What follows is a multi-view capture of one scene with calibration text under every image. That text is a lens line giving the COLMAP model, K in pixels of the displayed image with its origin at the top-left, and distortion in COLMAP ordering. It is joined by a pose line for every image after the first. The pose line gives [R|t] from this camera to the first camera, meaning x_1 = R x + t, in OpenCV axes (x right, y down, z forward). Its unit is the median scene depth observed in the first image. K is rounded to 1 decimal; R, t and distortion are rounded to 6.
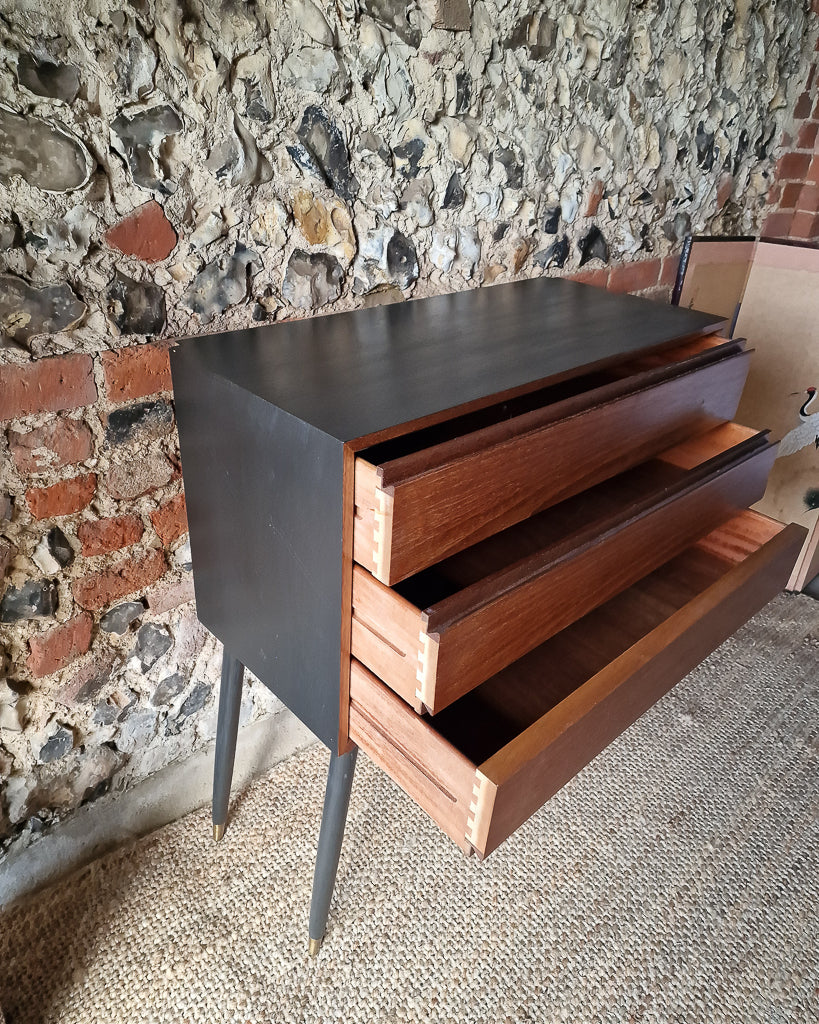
lens RADIAL K [[707.7, 0, 408.7], [0, 707.7, 490.7], [0, 0, 1]] dist [0.045264, -0.038883]
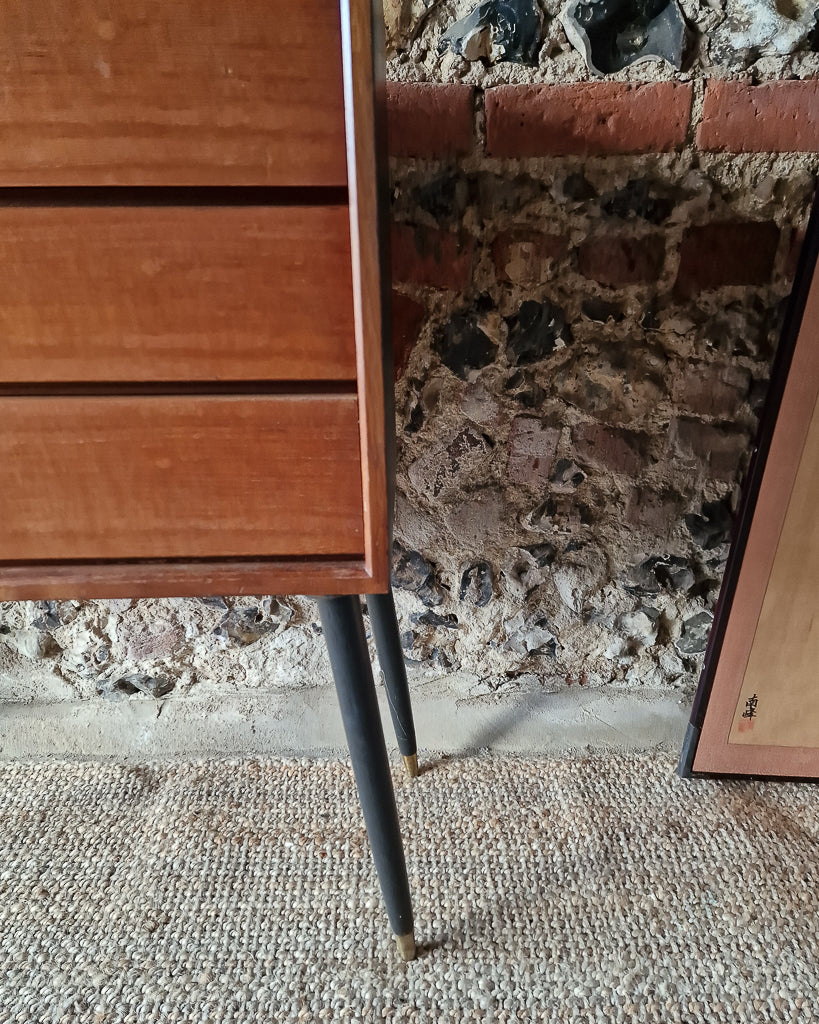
lens RADIAL K [[707.7, 0, 420.1], [0, 707.7, 552.2], [0, 0, 1]] dist [0.045264, -0.038883]
pose [[0.753054, 0.209963, -0.623558, 0.748150], [-0.270596, 0.962690, -0.002637, 0.058634], [0.599739, 0.170718, 0.781773, 0.842175]]
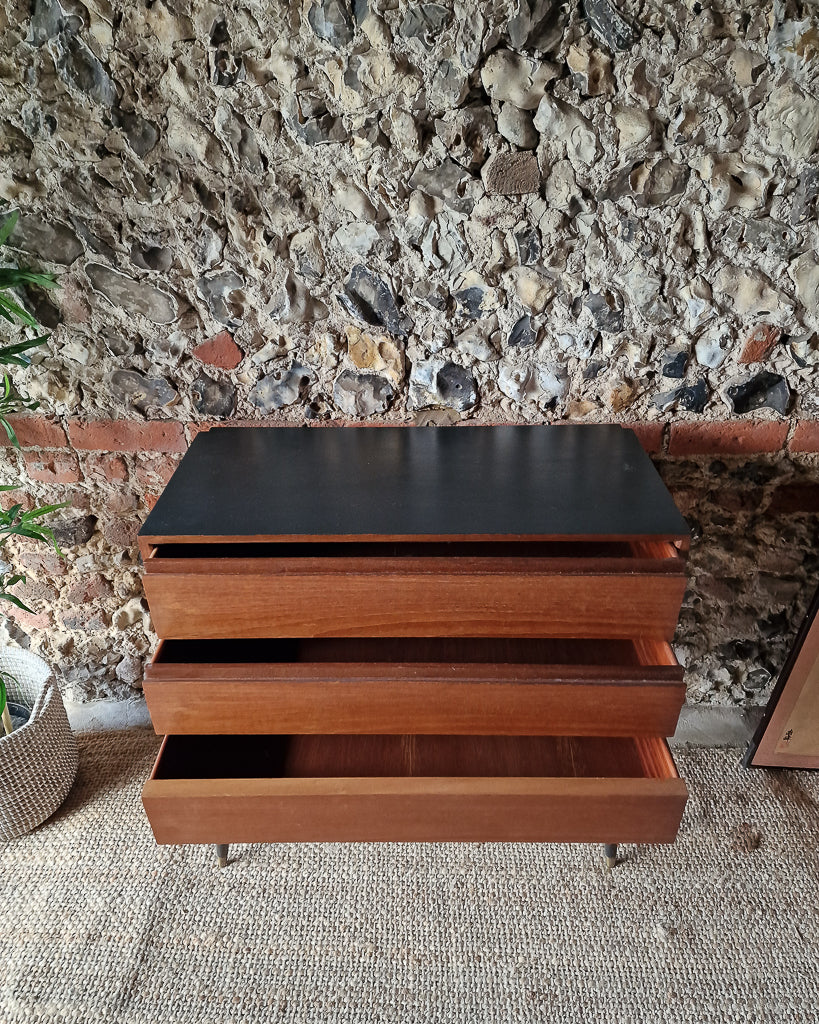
lens RADIAL K [[688.3, 0, 422.9], [0, 688.3, 516.1], [0, 0, 1]] dist [0.051490, -0.049405]
pose [[0.734614, 0.313527, -0.601700, 0.726305], [-0.285908, 0.947293, 0.144540, -0.295319], [0.615304, 0.065850, 0.785535, 0.132911]]
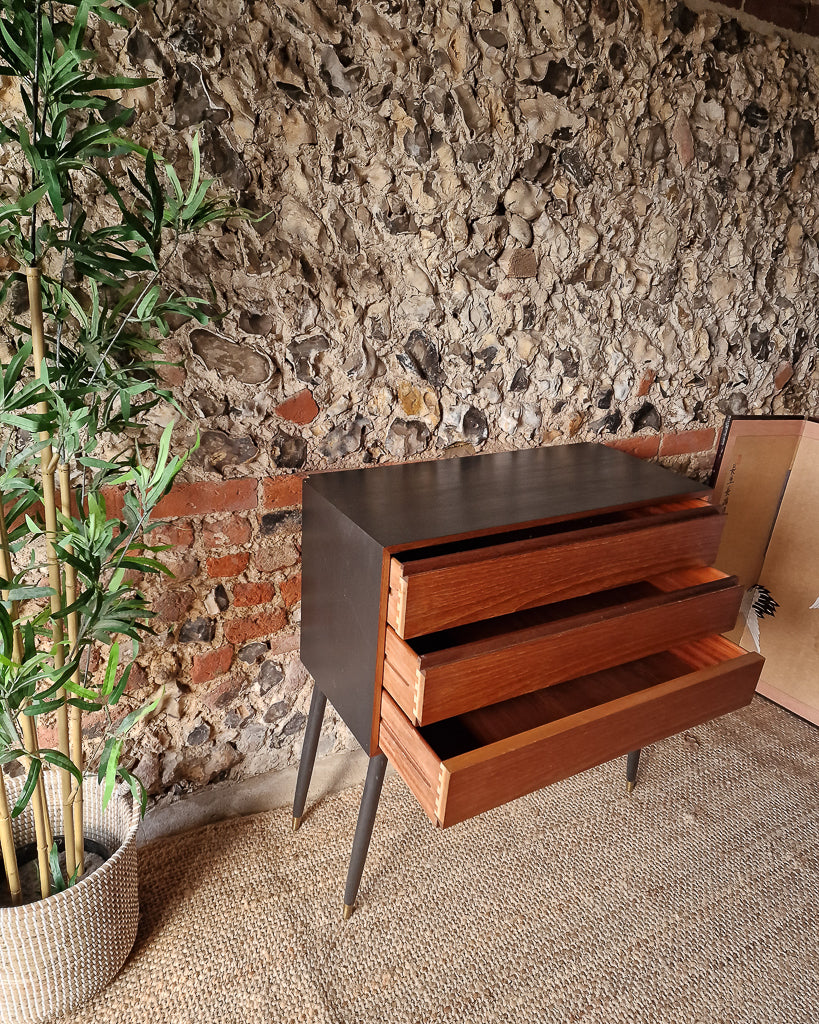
lens RADIAL K [[688.3, 0, 408.2], [0, 688.3, 522.8], [0, 0, 1]] dist [0.051490, -0.049405]
pose [[0.972941, 0.099726, -0.208425, 0.177281], [-0.122486, 0.987492, -0.099283, 0.016148], [0.195917, 0.122126, 0.972986, -0.349586]]
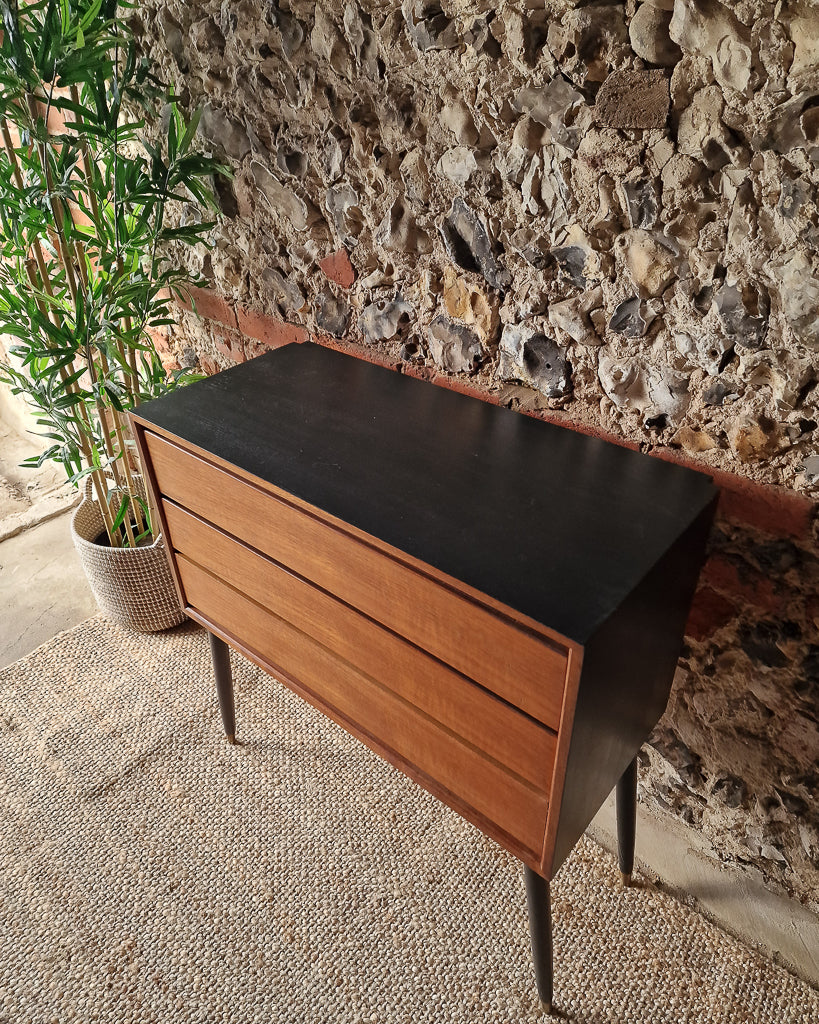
lens RADIAL K [[726.0, 0, 424.7], [0, 726.0, 497.1], [0, 0, 1]] dist [0.052842, -0.051882]
pose [[0.140923, 0.519398, -0.842832, 0.903342], [-0.449385, 0.792131, 0.413015, -0.547089], [0.882153, 0.320553, 0.345039, 0.644983]]
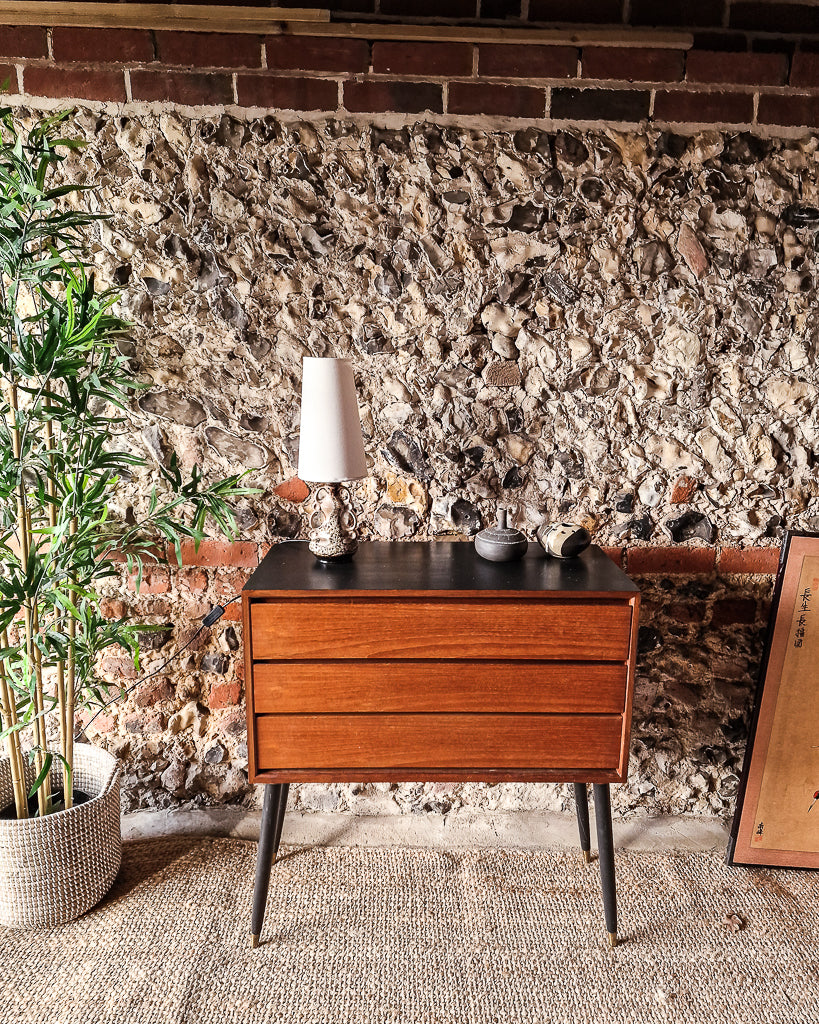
lens RADIAL K [[688.3, 0, 439.0], [0, 688.3, 520.3], [0, 0, 1]] dist [0.051490, -0.049405]
pose [[0.751049, 0.110253, -0.650976, 0.975876], [-0.291709, 0.939919, -0.177363, -0.045071], [0.592310, 0.323104, 0.738087, -0.124602]]
